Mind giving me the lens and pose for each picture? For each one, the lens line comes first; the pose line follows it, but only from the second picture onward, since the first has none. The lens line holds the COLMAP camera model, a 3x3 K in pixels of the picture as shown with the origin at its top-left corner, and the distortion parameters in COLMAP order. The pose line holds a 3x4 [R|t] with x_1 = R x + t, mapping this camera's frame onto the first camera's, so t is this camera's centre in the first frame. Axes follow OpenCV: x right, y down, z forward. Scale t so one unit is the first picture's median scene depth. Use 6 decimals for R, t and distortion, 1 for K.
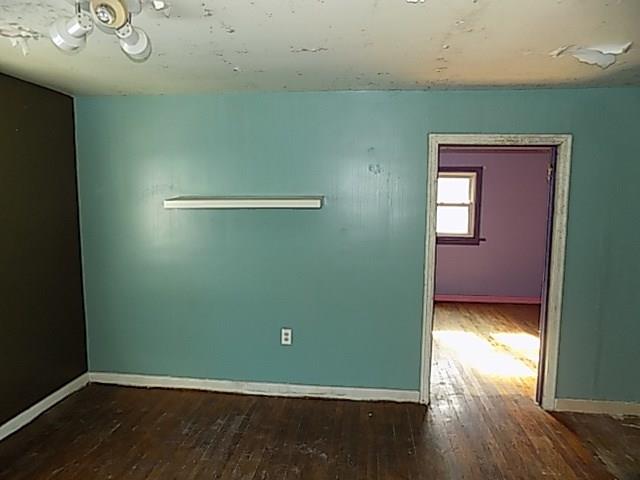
lens RADIAL K [[430.3, 0, 320.0], [0, 430.3, 240.0], [0, 0, 1]] dist [-0.053521, 0.048425]
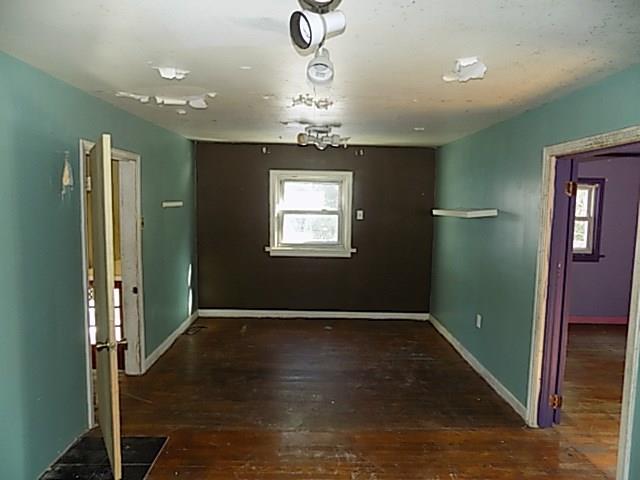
lens RADIAL K [[430.3, 0, 320.0], [0, 430.3, 240.0], [0, 0, 1]] dist [-0.053521, 0.048425]
pose [[0.128119, 0.088085, -0.987839, 1.241939], [-0.105858, 0.991572, 0.074689, -0.058020], [0.986093, 0.095002, 0.136364, 0.411053]]
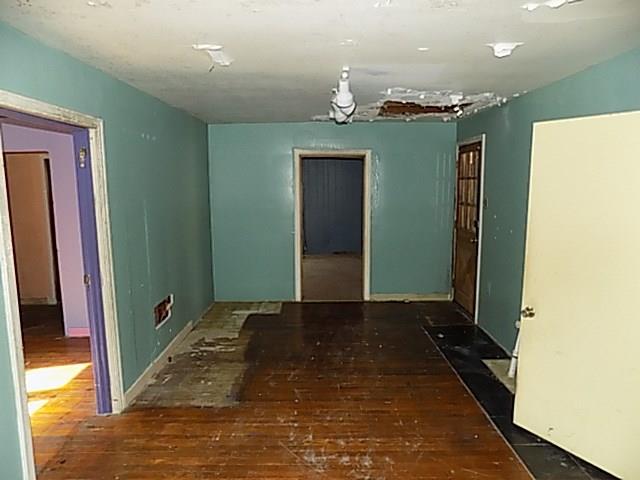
lens RADIAL K [[433.0, 0, 334.6], [0, 433.0, 239.4], [0, 0, 1]] dist [0.001789, 0.048831]
pose [[-0.138238, -0.137431, 0.980818, -0.471444], [0.095317, 0.983882, 0.151295, -0.087635], [-0.985802, 0.114403, -0.122910, 0.661898]]
